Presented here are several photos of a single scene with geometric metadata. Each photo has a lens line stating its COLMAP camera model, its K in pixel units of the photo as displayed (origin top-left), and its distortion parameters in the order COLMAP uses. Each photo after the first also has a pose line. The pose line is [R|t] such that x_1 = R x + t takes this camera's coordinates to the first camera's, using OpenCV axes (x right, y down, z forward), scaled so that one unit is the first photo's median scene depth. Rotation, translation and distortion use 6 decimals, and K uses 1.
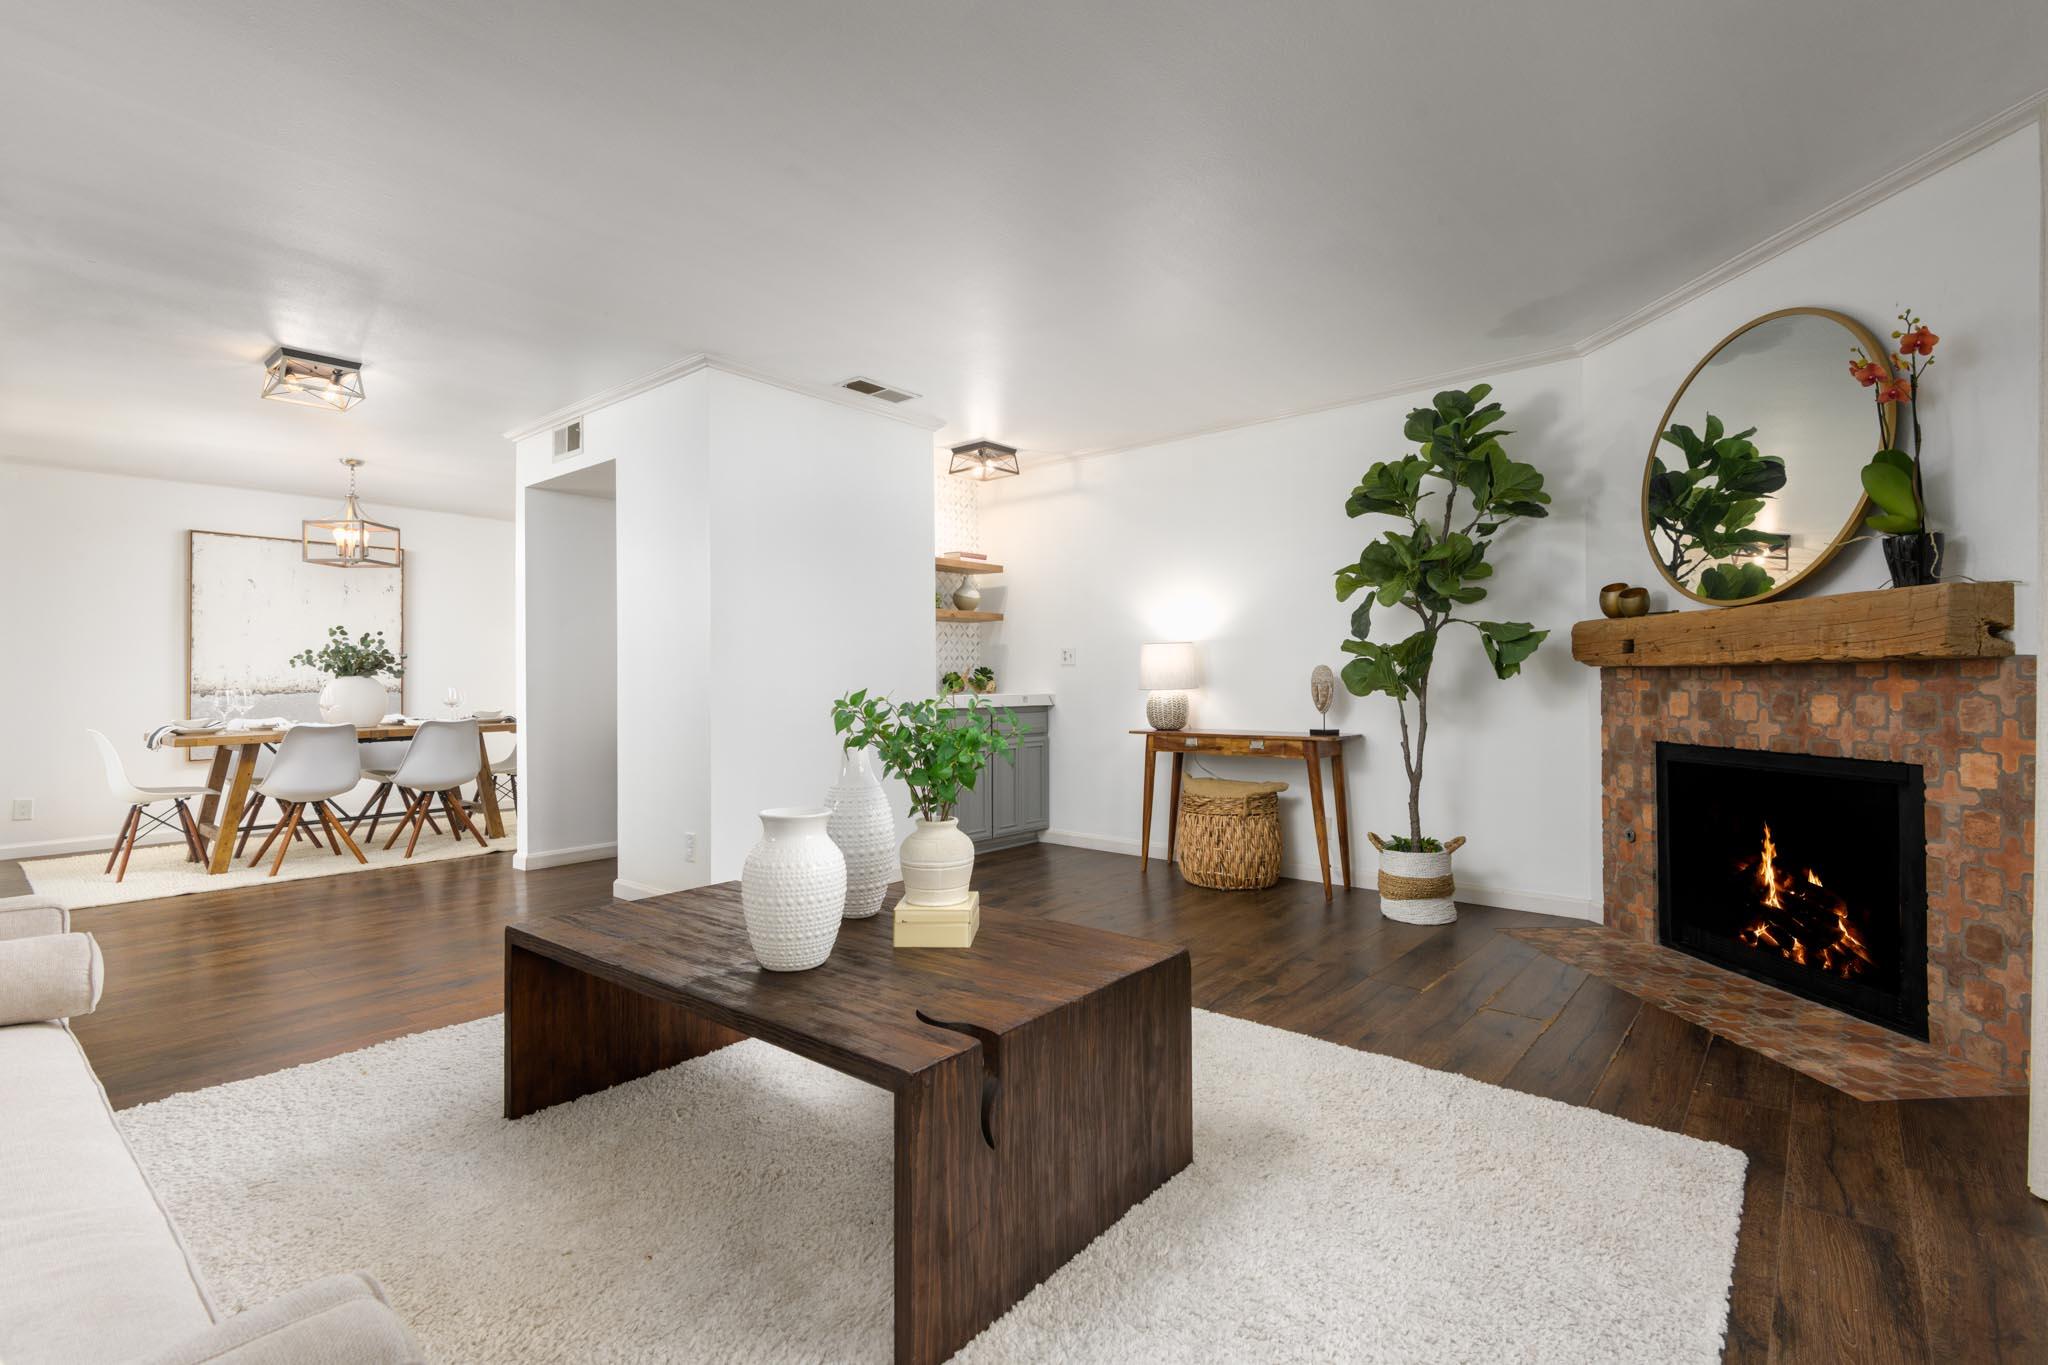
lens RADIAL K [[950.9, 0, 1026.9], [0, 950.9, 676.9], [0, 0, 1]] dist [0.000476, -0.000767]
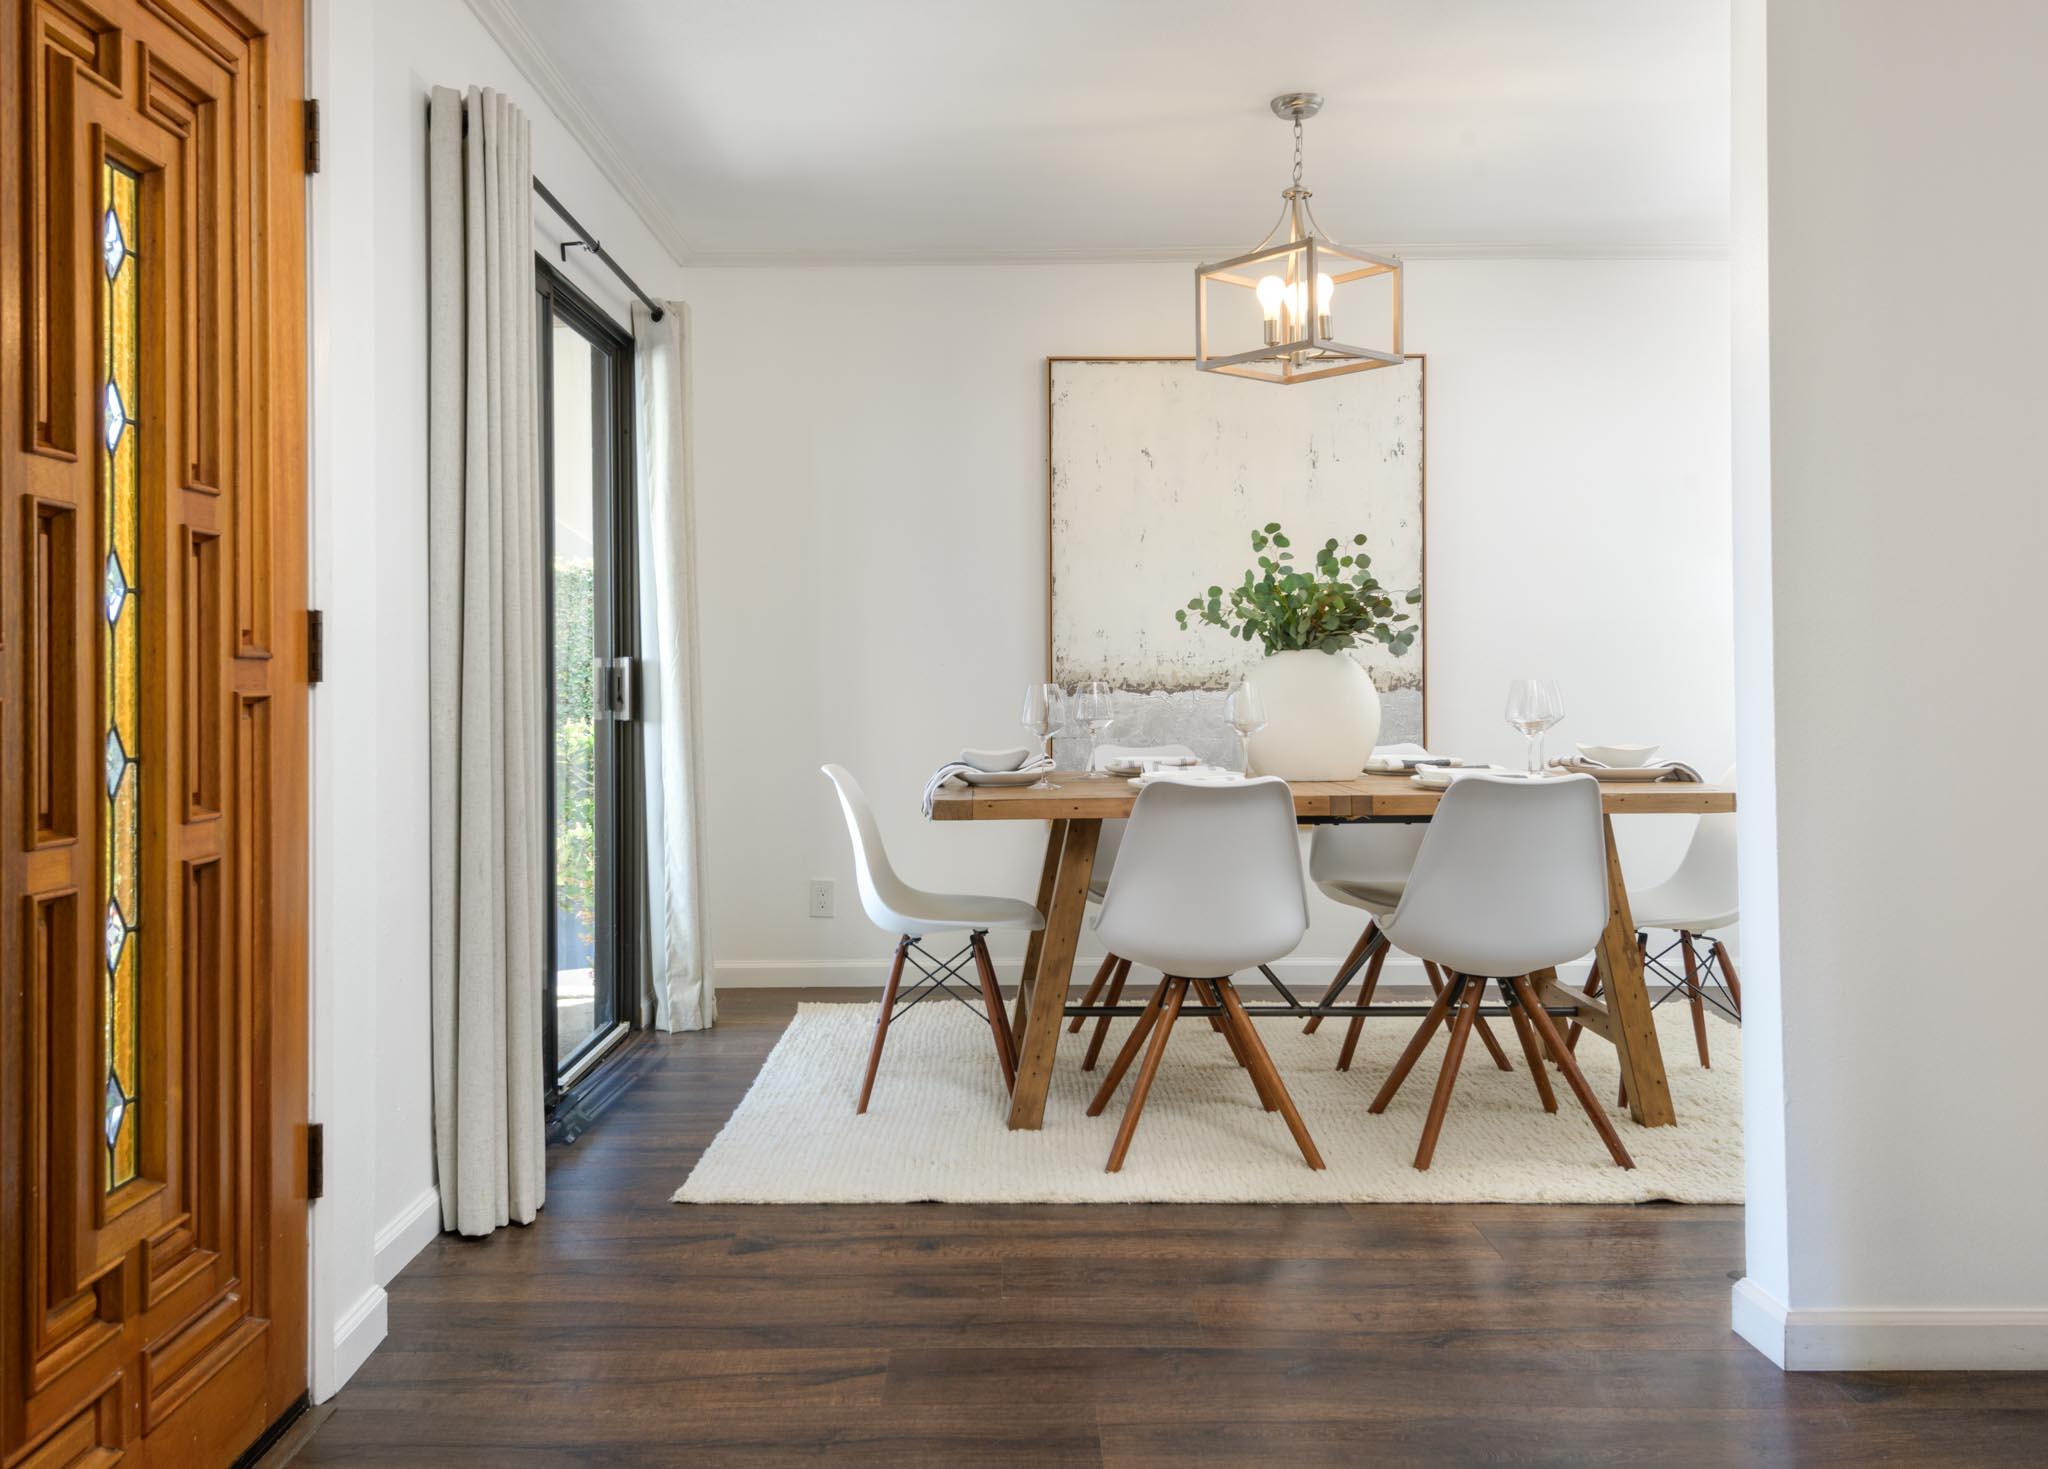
lens RADIAL K [[1585.8, 0, 1021.0], [0, 1585.8, 632.1], [0, 0, 1]] dist [-0.009734, -0.001811]
pose [[0.657592, -0.017786, -0.753164, -0.554109], [0.007288, 0.999825, -0.017247, 0.004512], [0.753339, 0.005852, 0.657606, 0.915743]]
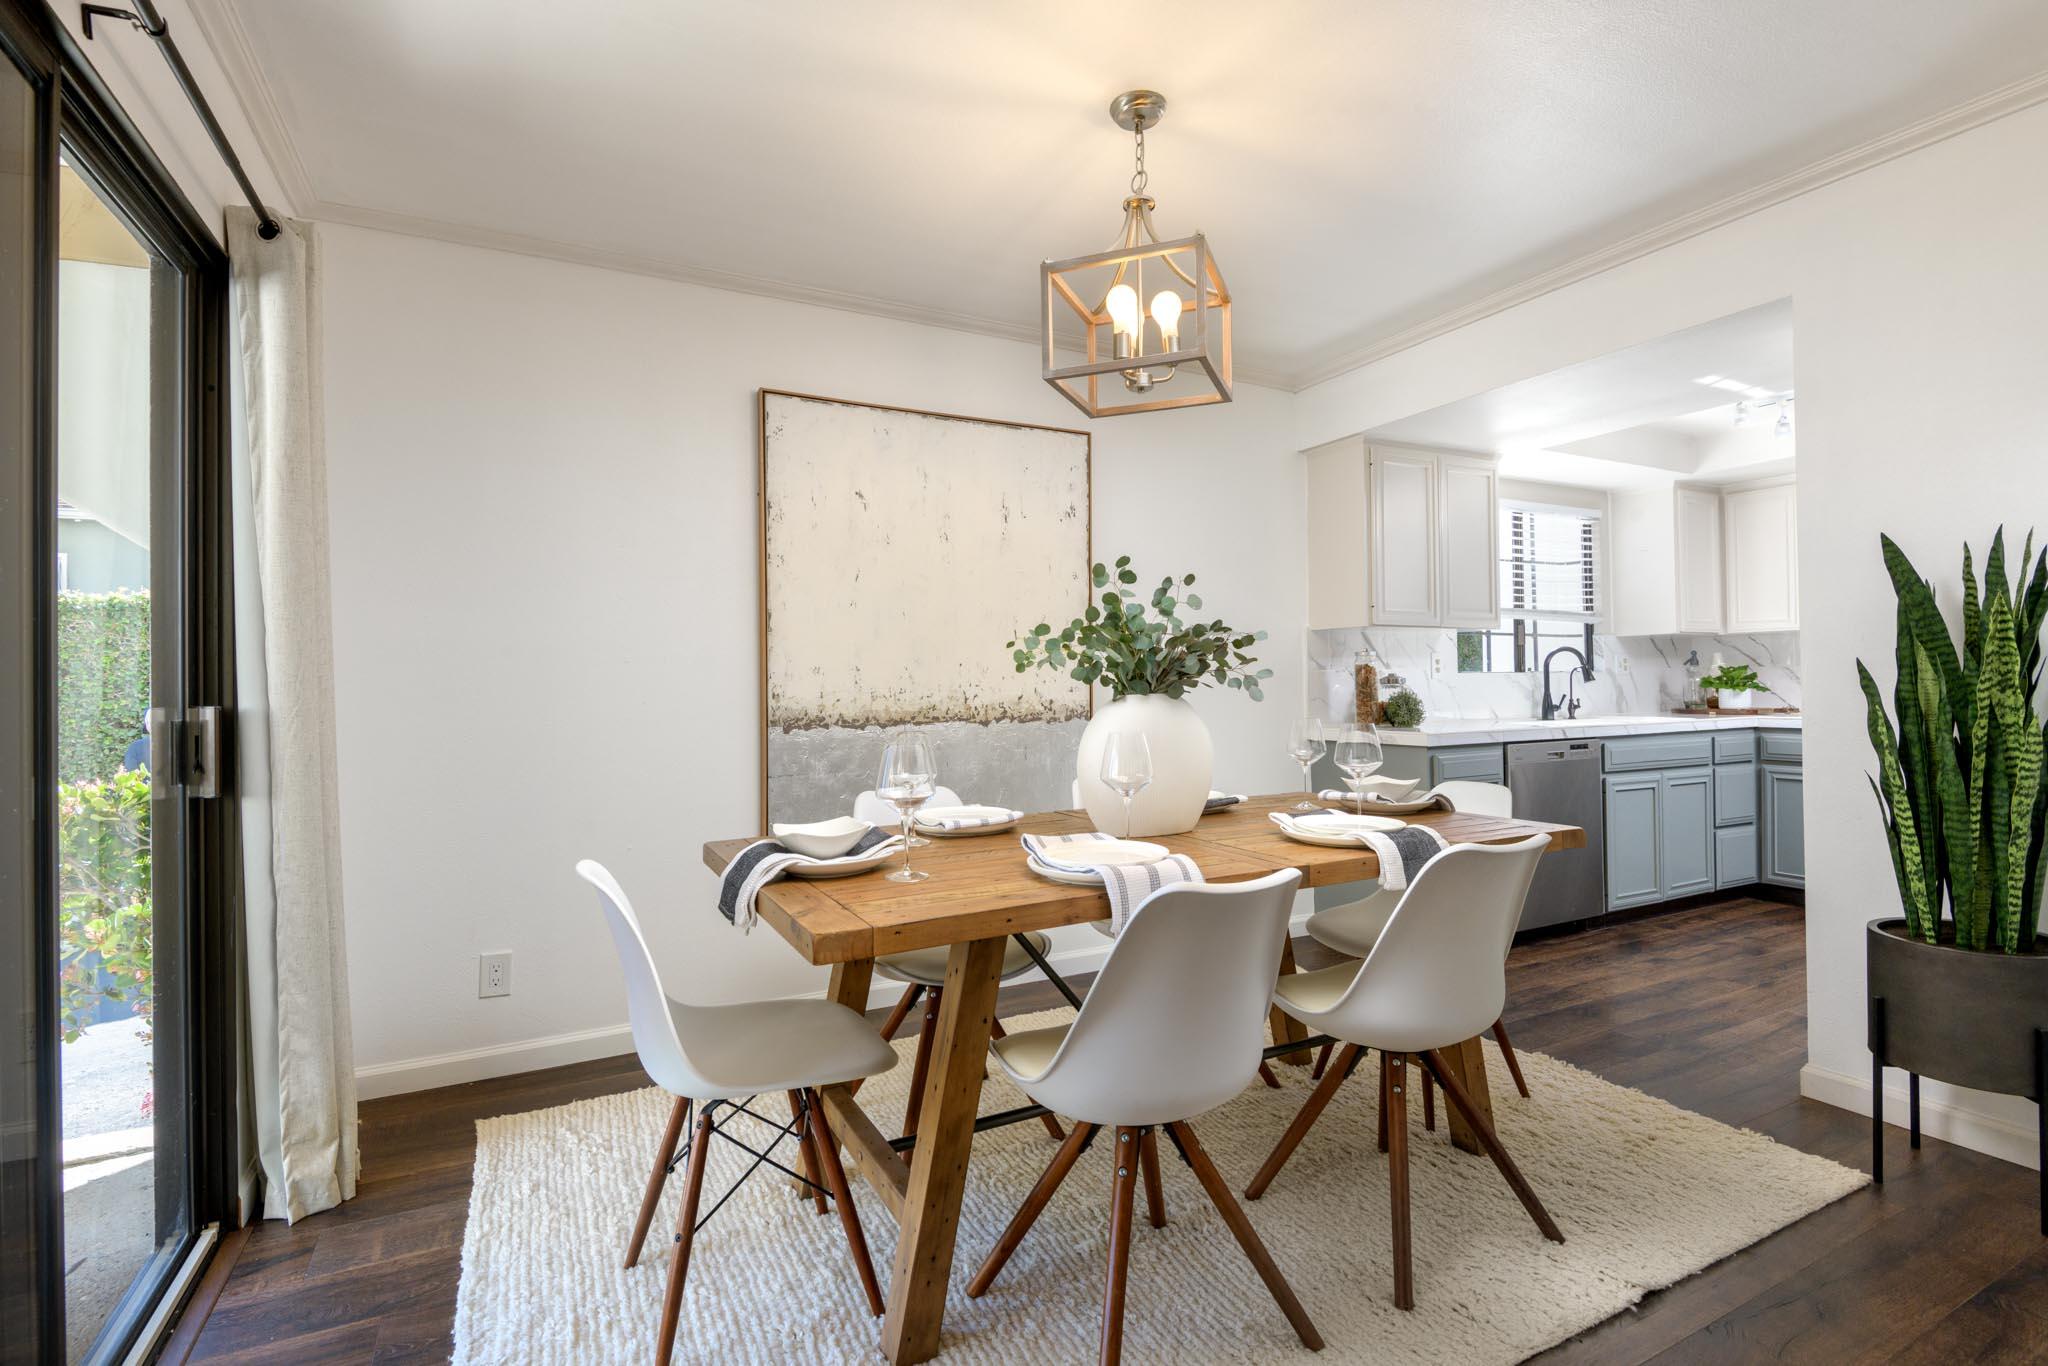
lens RADIAL K [[953.4, 0, 1046.1], [0, 953.4, 666.4], [0, 0, 1]] dist [0.002904, -0.011336]
pose [[0.931242, -0.008345, -0.364305, -1.163094], [0.005869, 0.999952, -0.007904, -0.016822], [0.364354, 0.005223, 0.931246, 1.225776]]
